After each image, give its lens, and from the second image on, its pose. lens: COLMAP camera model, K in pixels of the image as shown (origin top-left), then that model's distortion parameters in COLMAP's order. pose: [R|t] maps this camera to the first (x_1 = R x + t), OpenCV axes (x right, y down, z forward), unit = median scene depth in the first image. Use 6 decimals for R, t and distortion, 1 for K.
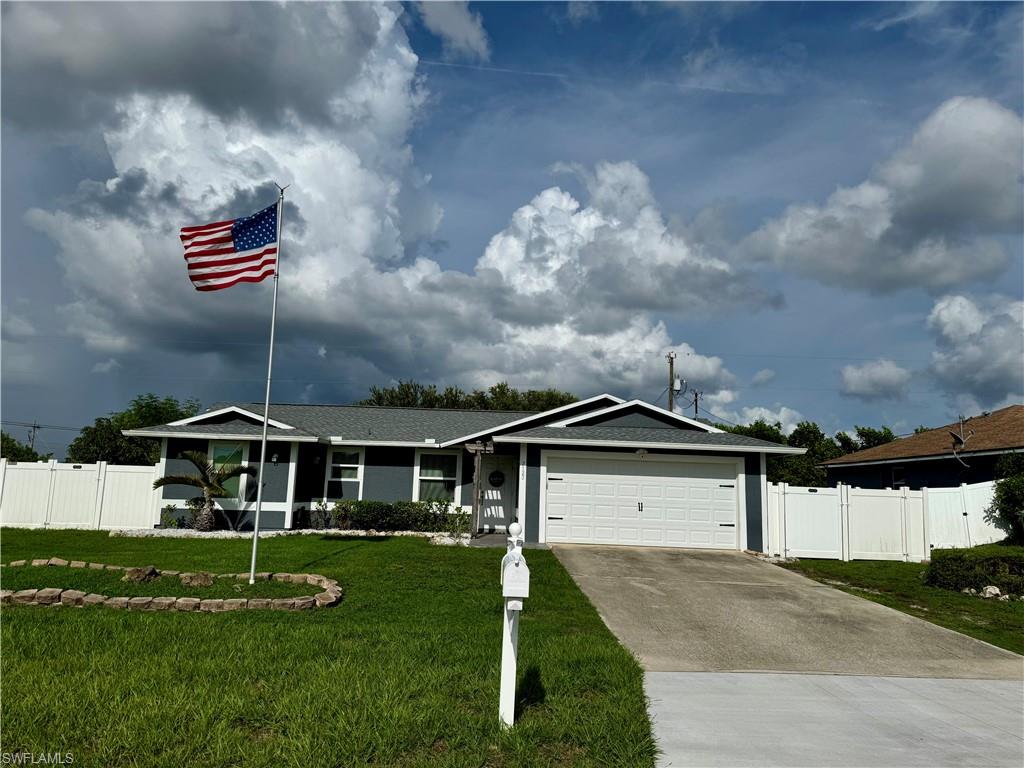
lens RADIAL K [[733.3, 0, 512.0], [0, 733.3, 384.0], [0, 0, 1]] dist [0.078726, -0.081498]
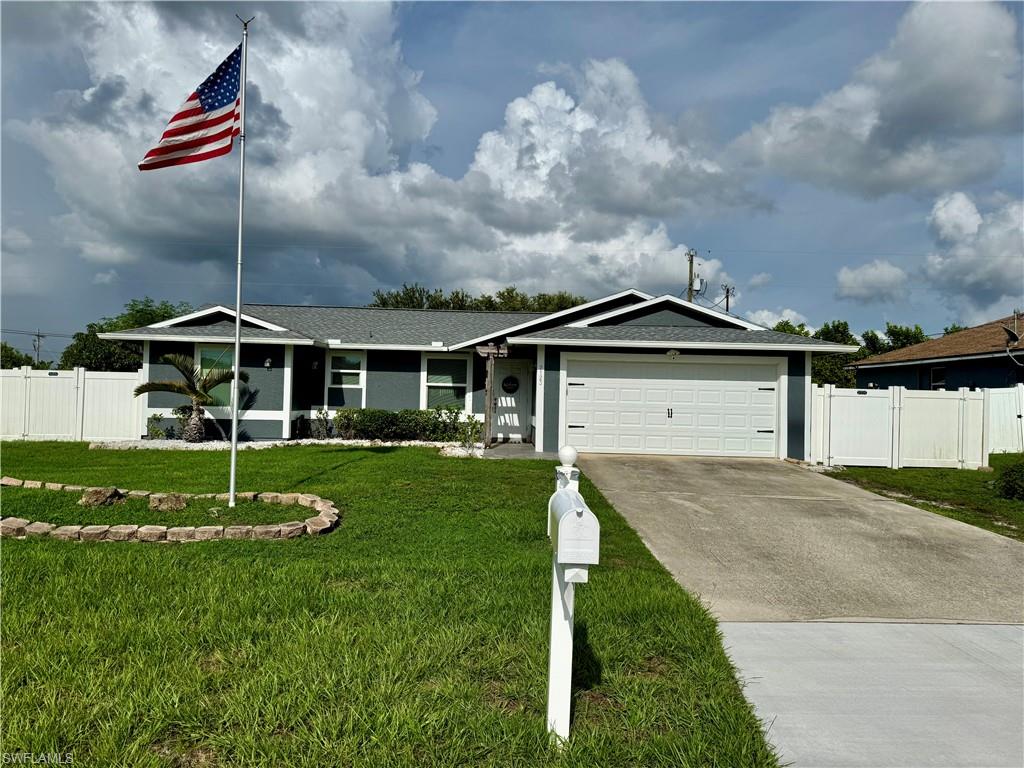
lens RADIAL K [[733.3, 0, 512.0], [0, 733.3, 384.0], [0, 0, 1]] dist [0.078726, -0.081498]
pose [[0.999910, -0.008591, -0.010258, -0.011160], [0.009819, 0.991932, 0.126393, 0.014437], [0.009090, -0.126482, 0.991927, 0.100930]]
